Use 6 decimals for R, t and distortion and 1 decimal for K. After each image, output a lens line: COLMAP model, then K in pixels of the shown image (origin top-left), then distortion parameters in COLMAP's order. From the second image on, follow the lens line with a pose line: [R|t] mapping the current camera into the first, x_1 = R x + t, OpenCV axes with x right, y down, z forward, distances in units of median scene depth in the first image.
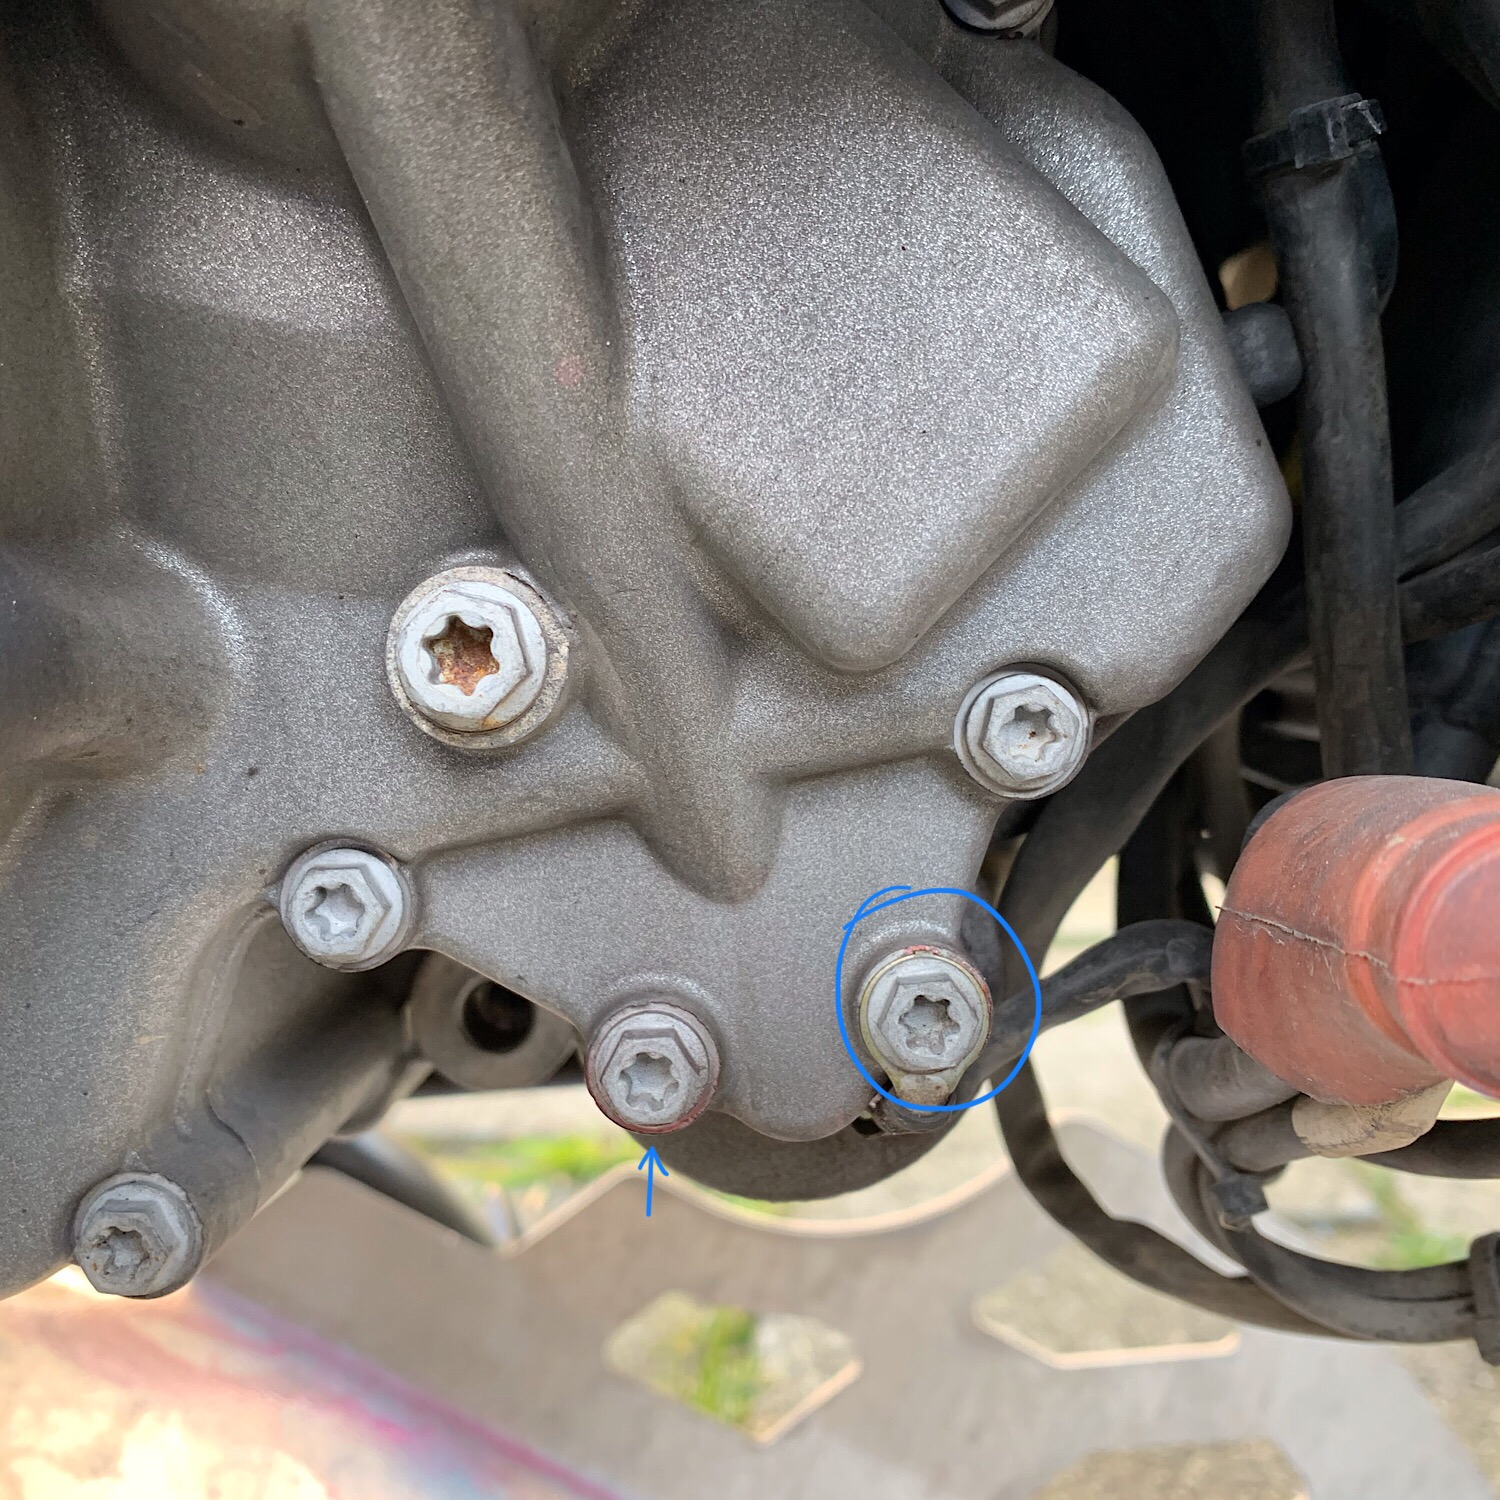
lens RADIAL K [[1585.2, 0, 750.0], [0, 1585.2, 750.0], [0, 0, 1]] dist [0.047789, -0.155473]
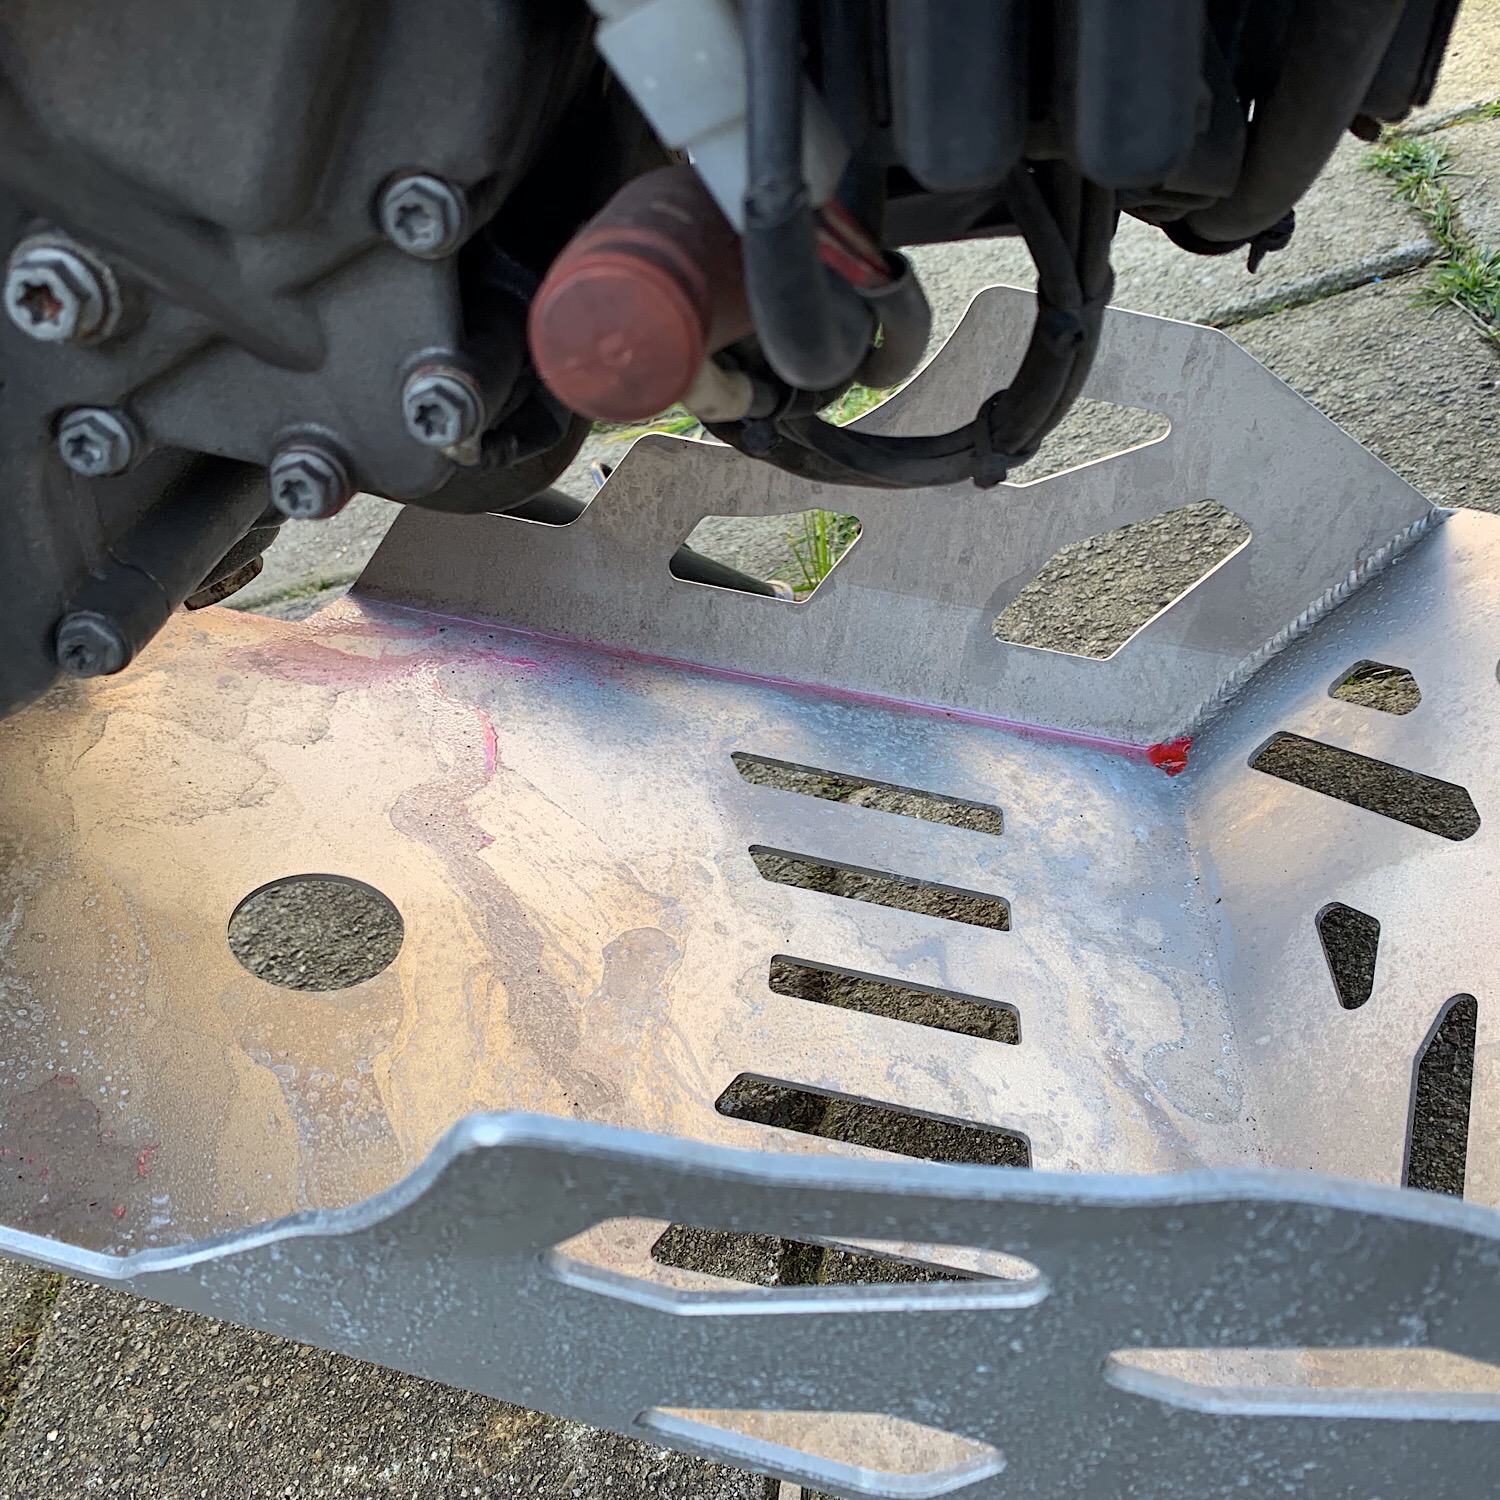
lens RADIAL K [[1544.6, 0, 750.0], [0, 1544.6, 750.0], [0, 0, 1]] dist [0.071911, -0.134716]
pose [[0.948867, -0.215923, -0.230280, 0.586213], [0.301036, 0.838506, 0.454186, -0.138063], [0.095022, -0.500285, 0.860631, -0.408032]]
